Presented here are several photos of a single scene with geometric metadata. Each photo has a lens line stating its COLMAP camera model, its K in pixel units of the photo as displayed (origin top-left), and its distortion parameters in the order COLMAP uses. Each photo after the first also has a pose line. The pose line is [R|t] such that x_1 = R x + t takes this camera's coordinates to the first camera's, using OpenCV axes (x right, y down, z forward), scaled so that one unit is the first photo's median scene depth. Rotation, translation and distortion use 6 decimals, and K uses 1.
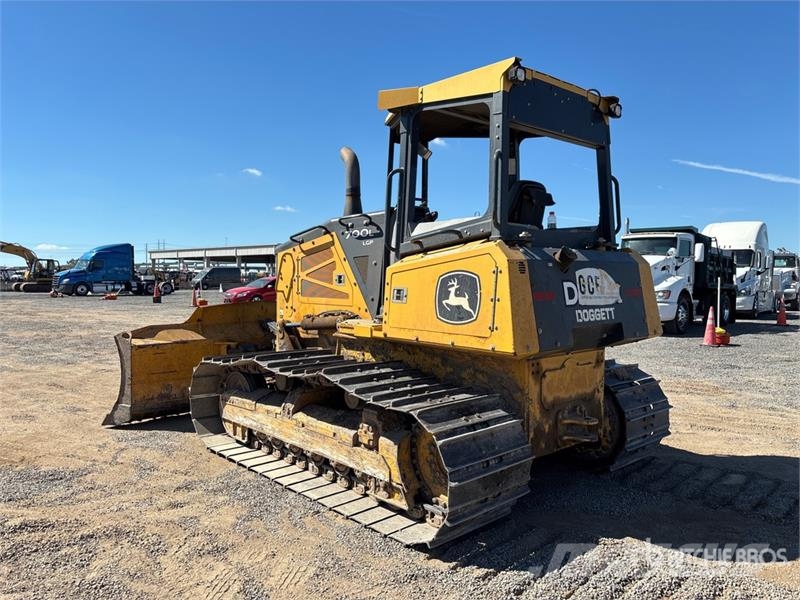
lens RADIAL K [[606.4, 0, 400.8], [0, 606.4, 287.0], [0, 0, 1]] dist [0.035146, -0.012363]
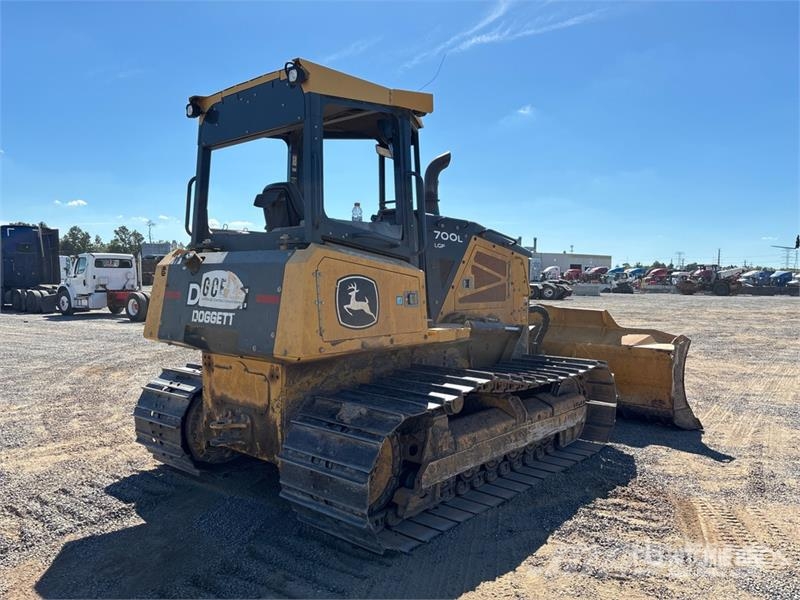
lens RADIAL K [[606.4, 0, 399.7], [0, 606.4, 298.4], [0, 0, 1]] dist [0.035146, -0.012363]
pose [[0.111676, 0.031038, -0.993260, 0.985555], [-0.029025, 0.999188, 0.027960, -0.016314], [0.993321, 0.025707, 0.112486, 0.877846]]
